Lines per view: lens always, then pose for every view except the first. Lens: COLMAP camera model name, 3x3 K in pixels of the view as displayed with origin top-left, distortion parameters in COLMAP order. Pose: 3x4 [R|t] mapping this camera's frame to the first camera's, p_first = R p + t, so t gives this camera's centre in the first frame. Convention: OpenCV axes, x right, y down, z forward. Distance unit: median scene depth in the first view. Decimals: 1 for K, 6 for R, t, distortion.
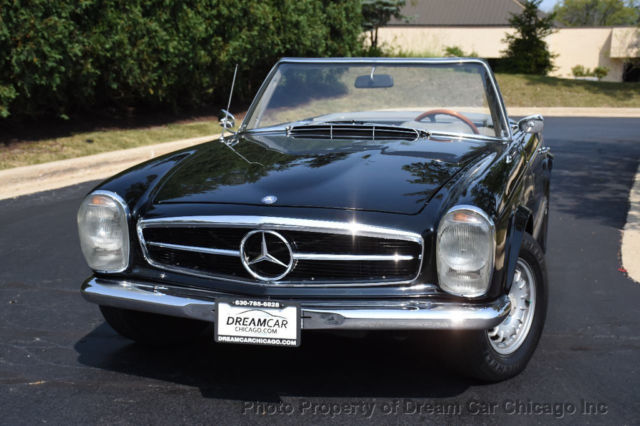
lens RADIAL K [[887.6, 0, 320.0], [0, 887.6, 213.0], [0, 0, 1]] dist [0.126515, -0.005795]
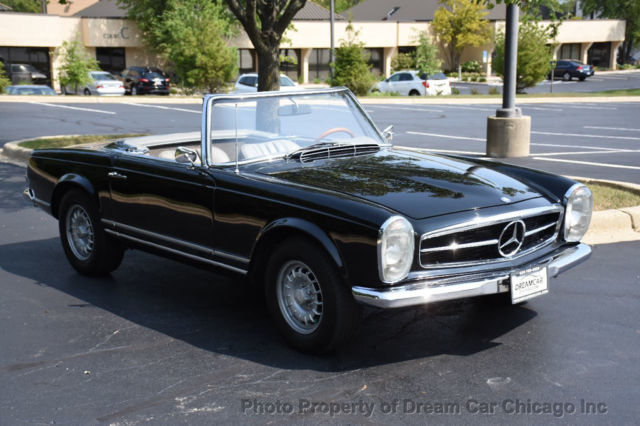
lens RADIAL K [[887.6, 0, 320.0], [0, 887.6, 213.0], [0, 0, 1]] dist [0.126515, -0.005795]
pose [[0.595373, -0.148582, 0.789591, -1.385200], [0.145871, 0.986409, 0.075628, -0.147764], [-0.790097, 0.070151, 0.608955, 0.371323]]
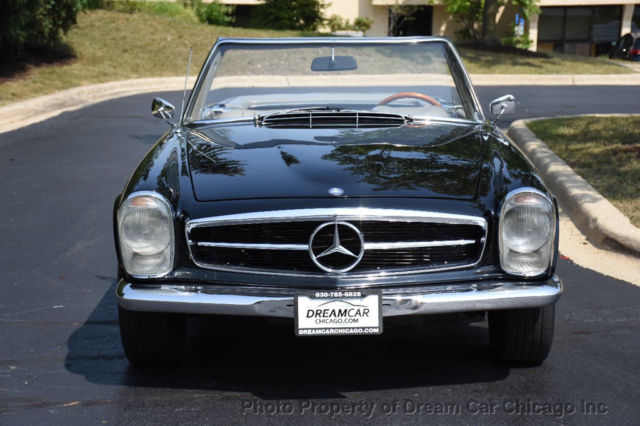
lens RADIAL K [[1228.0, 0, 320.0], [0, 1228.0, 213.0], [0, 0, 1]] dist [0.509146, 0.113480]
pose [[0.965312, -0.047965, 0.256655, -0.438816], [0.049531, 0.998773, 0.000366, 0.007716], [-0.256358, 0.012359, 0.966503, -0.344826]]
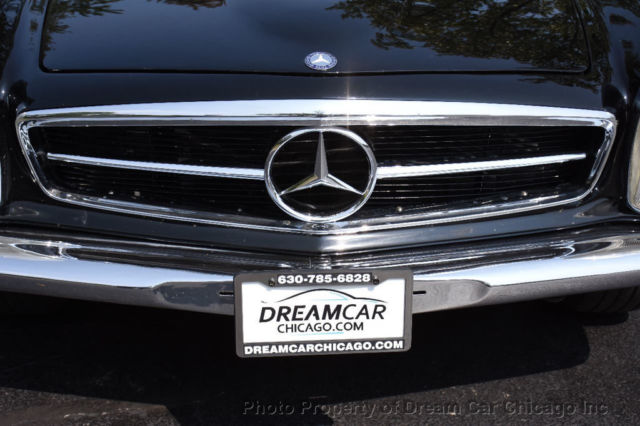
lens RADIAL K [[887.6, 0, 320.0], [0, 887.6, 213.0], [0, 0, 1]] dist [0.126515, -0.005795]
pose [[0.956370, -0.101016, 0.274140, -0.201789], [0.035604, 0.971628, 0.233820, -0.048828], [-0.289981, -0.213857, 0.932832, 0.537570]]
